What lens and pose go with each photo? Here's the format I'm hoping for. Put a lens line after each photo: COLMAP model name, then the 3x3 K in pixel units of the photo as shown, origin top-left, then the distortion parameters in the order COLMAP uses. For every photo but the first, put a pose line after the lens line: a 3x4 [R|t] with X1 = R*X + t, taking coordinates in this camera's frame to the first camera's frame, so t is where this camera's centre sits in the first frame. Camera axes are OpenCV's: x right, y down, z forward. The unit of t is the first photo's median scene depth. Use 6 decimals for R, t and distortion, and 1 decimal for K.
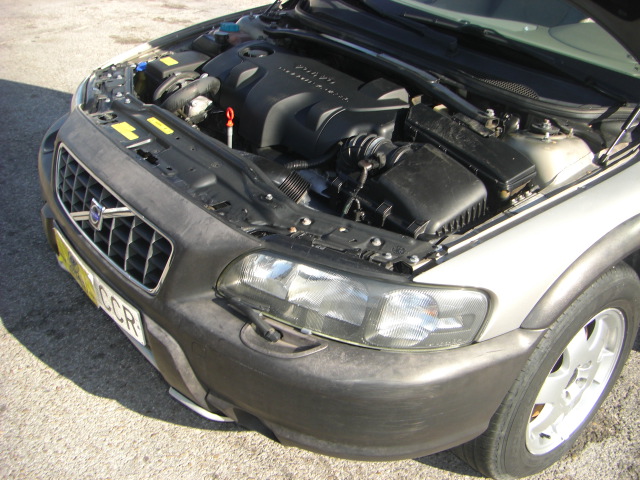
lens RADIAL K [[728.0, 0, 317.2], [0, 728.0, 236.3], [0, 0, 1]] dist [-0.146325, 0.000000]
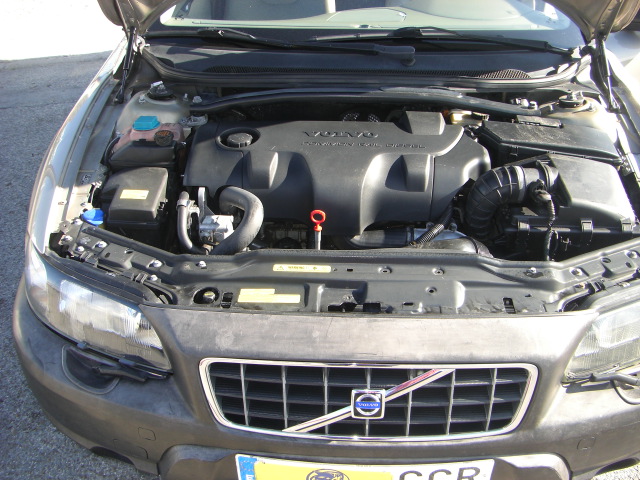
lens RADIAL K [[728.0, 0, 323.9], [0, 728.0, 229.4], [0, 0, 1]] dist [-0.146325, 0.000000]
pose [[0.661560, -0.460936, 0.591504, -0.737134], [0.422637, 0.880757, 0.213646, -0.396428], [-0.619448, 0.108652, 0.777482, 0.412194]]
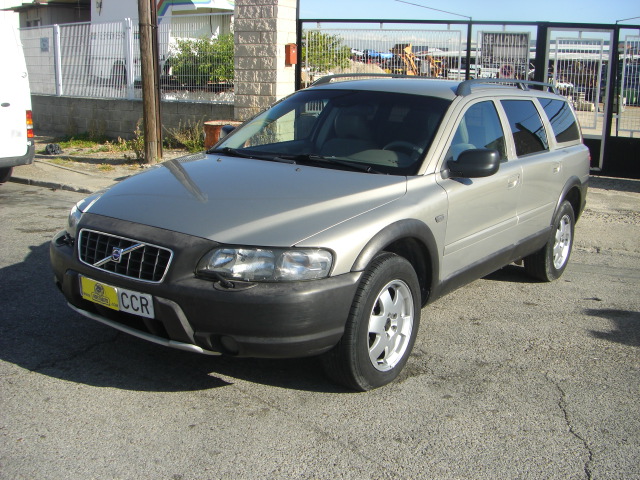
lens RADIAL K [[728.0, 0, 320.1], [0, 728.0, 241.5], [0, 0, 1]] dist [-0.146325, 0.000000]
pose [[0.966739, -0.096549, 0.236841, -0.246032], [0.161013, 0.949227, -0.270266, 0.524462], [-0.198722, 0.299411, 0.933200, -0.824180]]
